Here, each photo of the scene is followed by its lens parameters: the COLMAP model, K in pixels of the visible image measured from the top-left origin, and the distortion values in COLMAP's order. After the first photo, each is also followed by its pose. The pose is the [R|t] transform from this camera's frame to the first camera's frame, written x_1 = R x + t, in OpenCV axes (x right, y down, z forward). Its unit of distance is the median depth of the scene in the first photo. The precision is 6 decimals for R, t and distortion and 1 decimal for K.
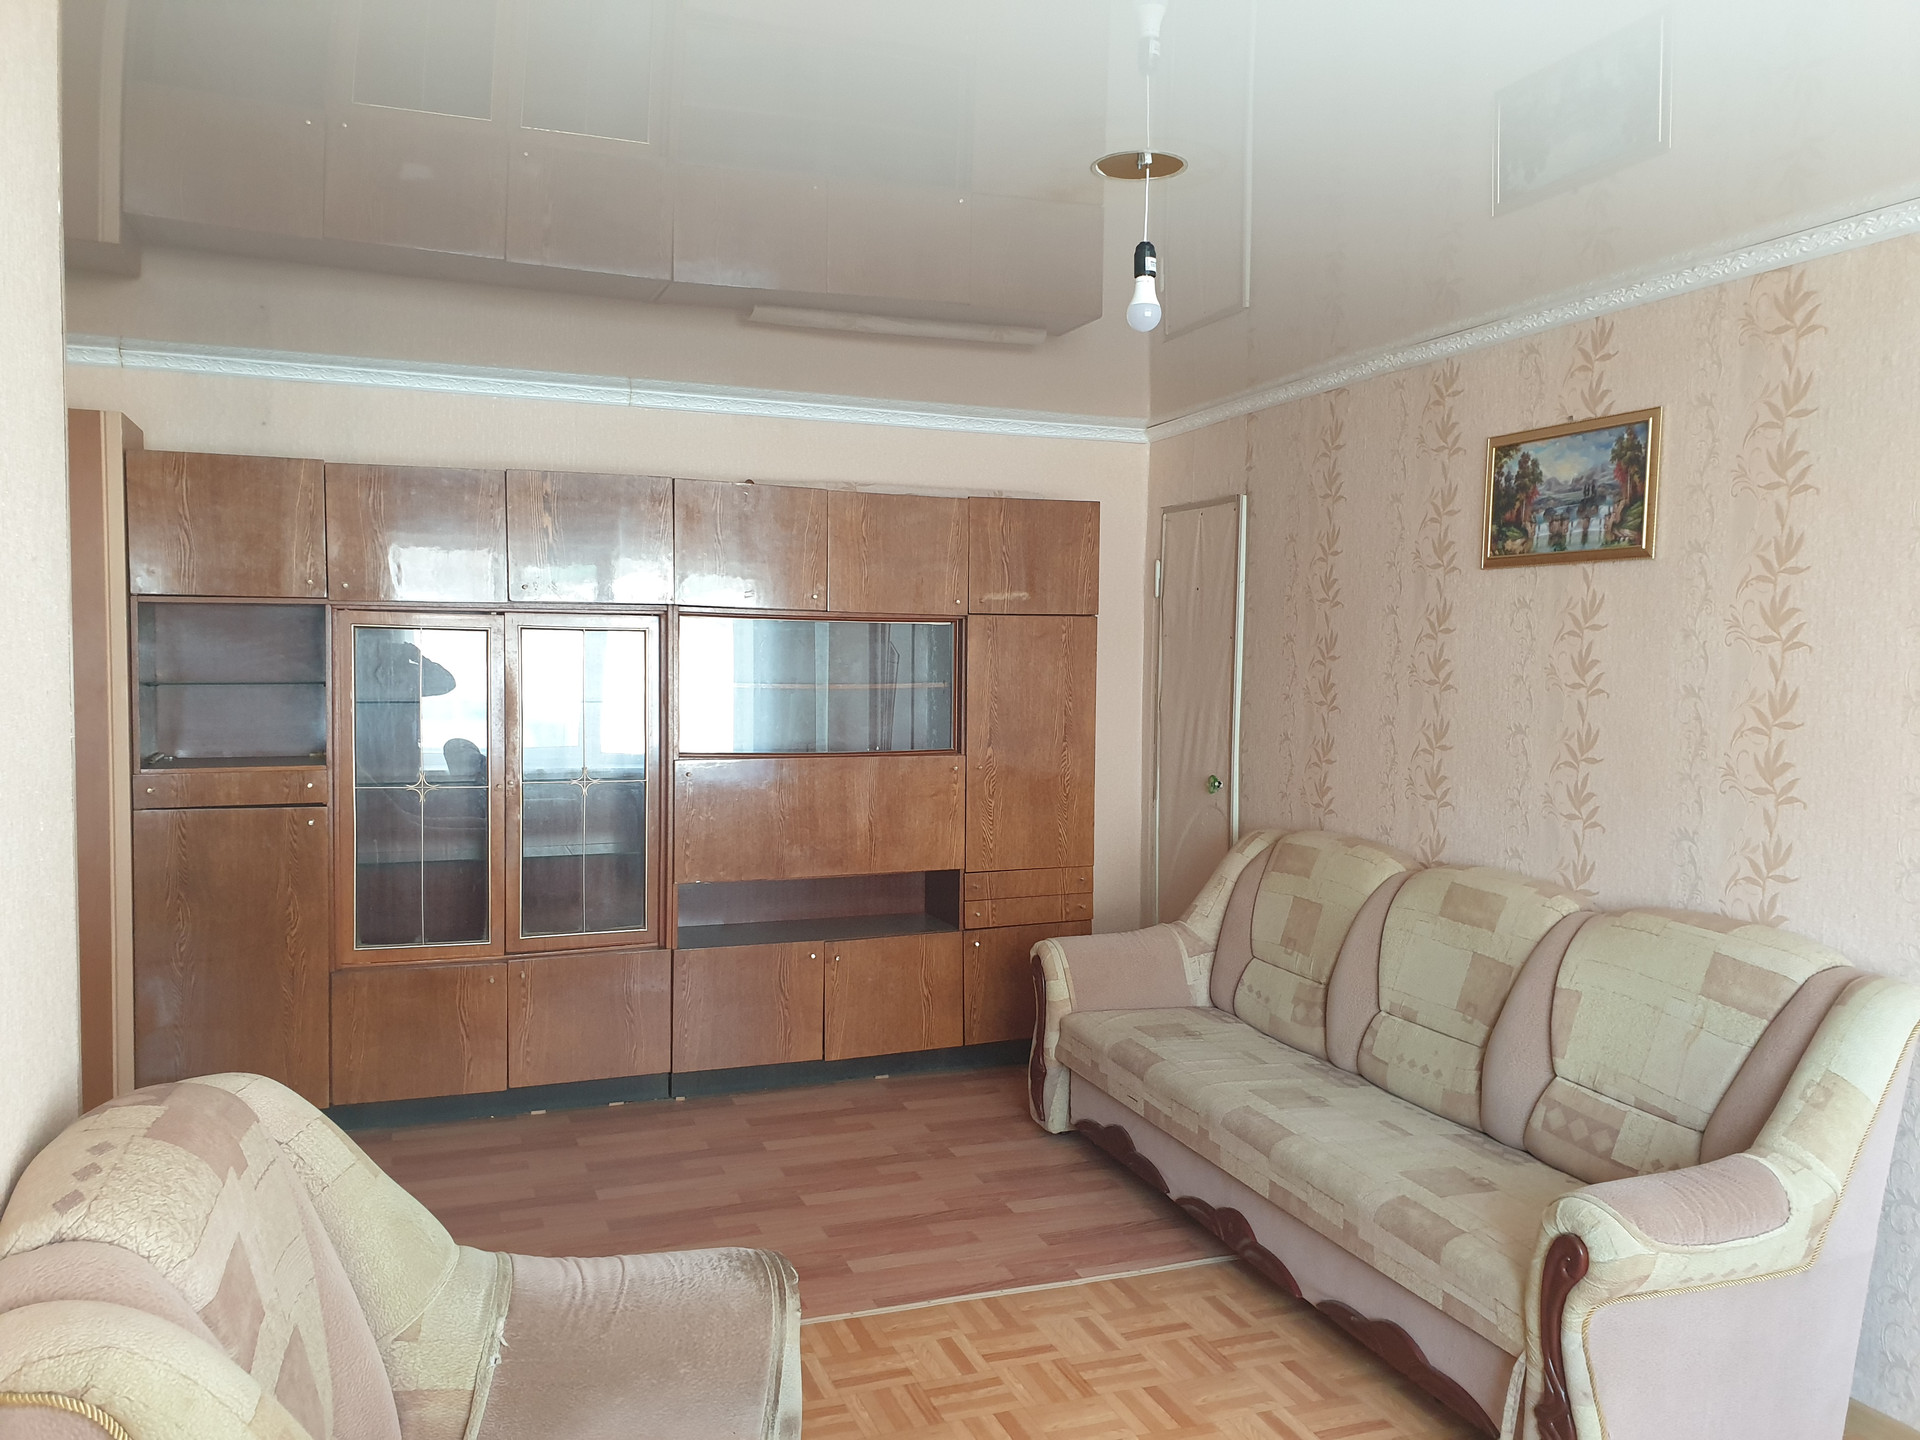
lens RADIAL K [[1491.2, 0, 968.4], [0, 1491.2, 723.9], [0, 0, 1]] dist [0.012132, -0.007553]
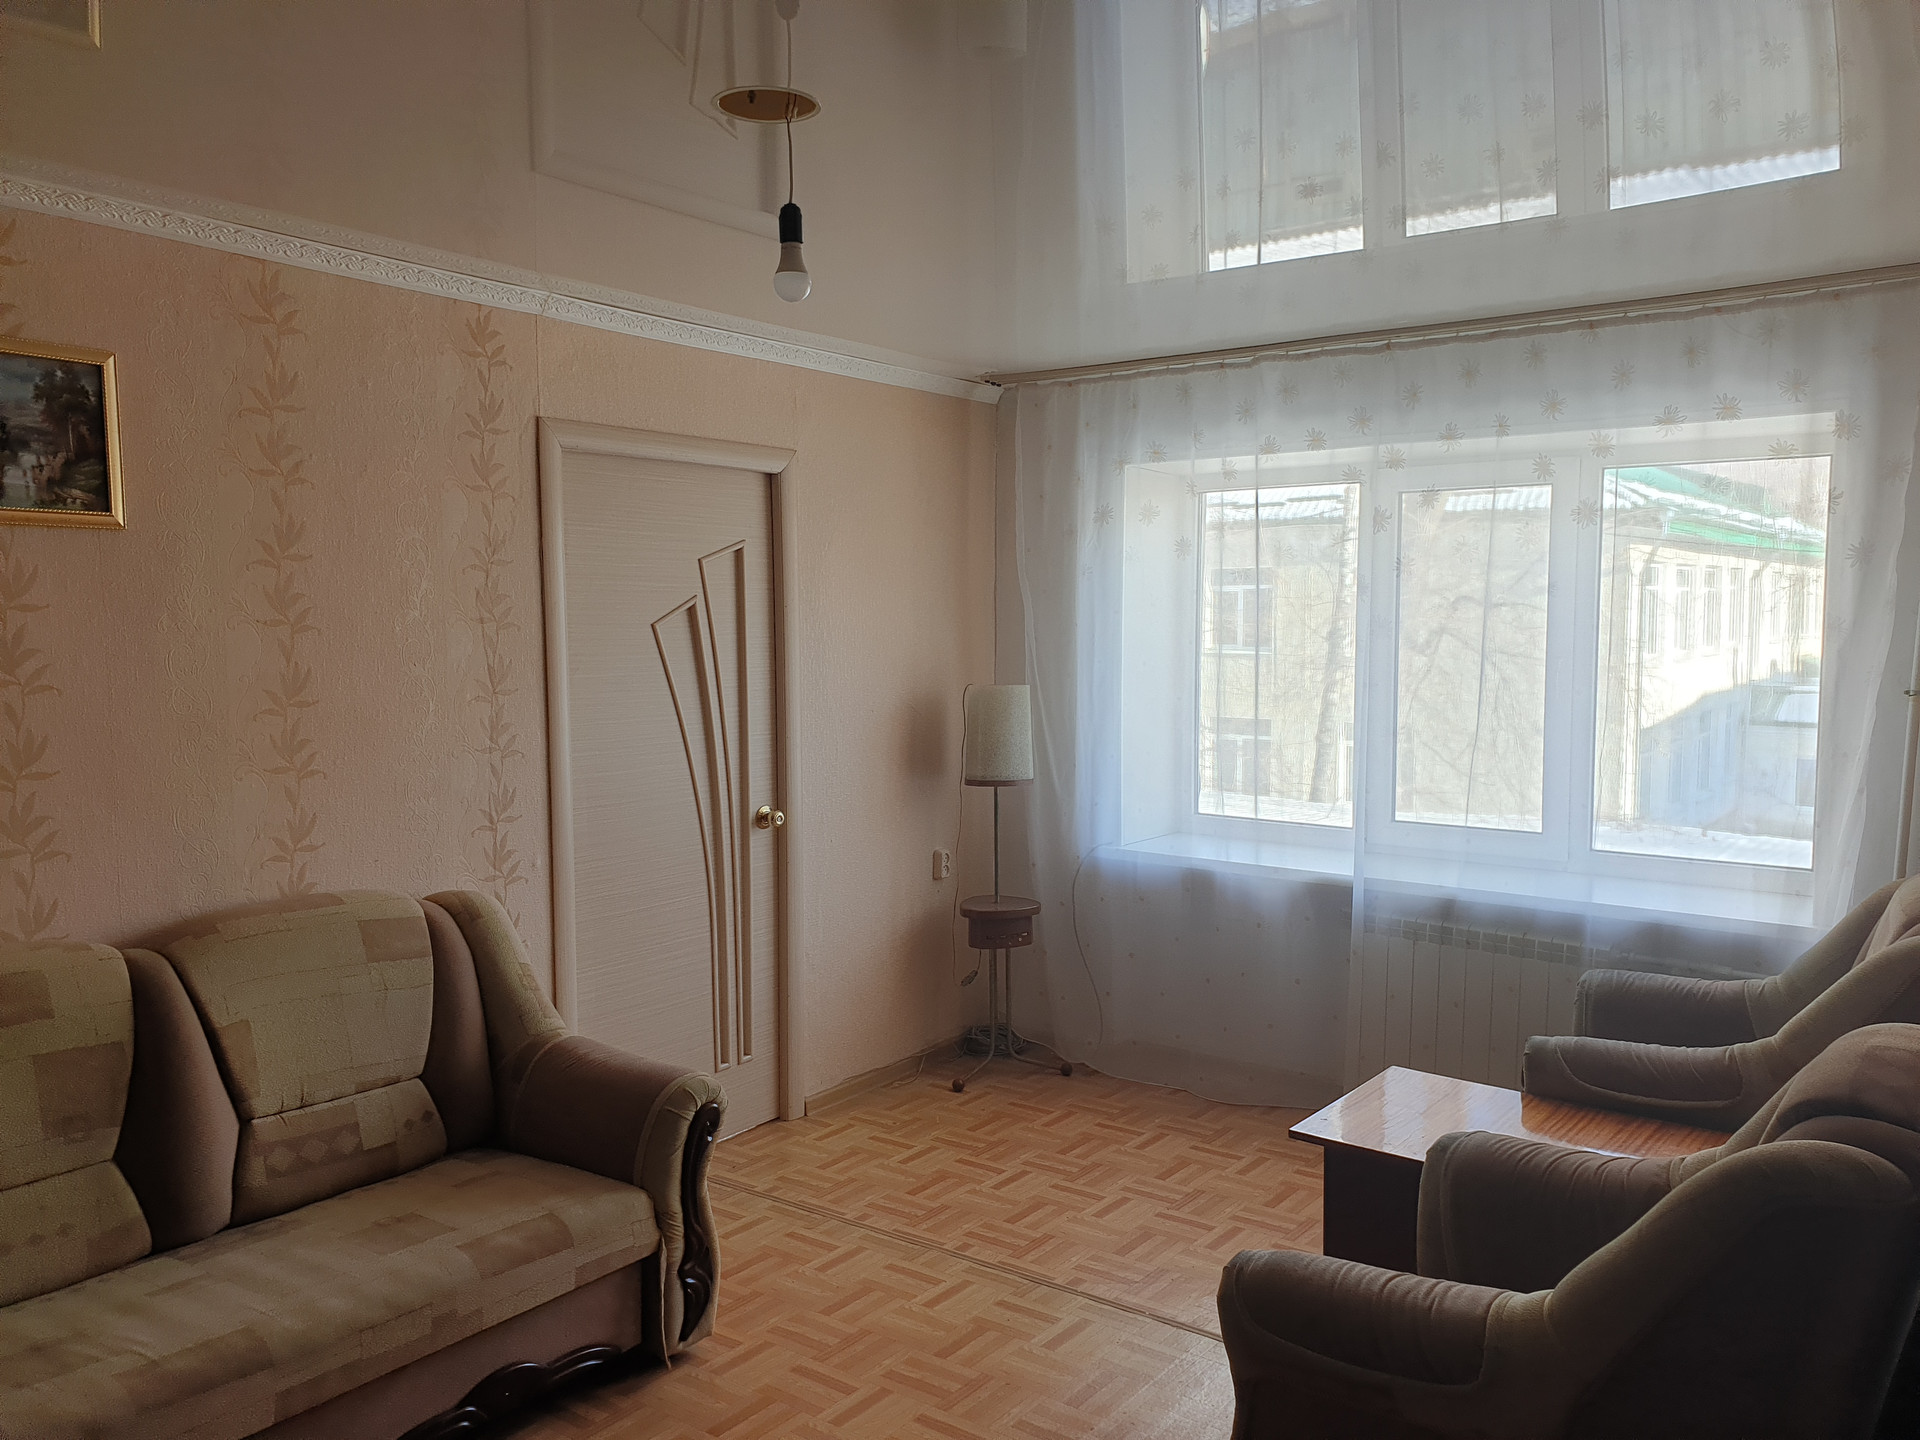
lens RADIAL K [[1491.2, 0, 968.4], [0, 1491.2, 723.9], [0, 0, 1]] dist [0.012132, -0.007553]
pose [[-0.539083, -0.070077, 0.839332, -0.583602], [0.037118, 0.993588, 0.106796, -0.078787], [-0.841434, 0.088726, -0.533025, 1.143283]]
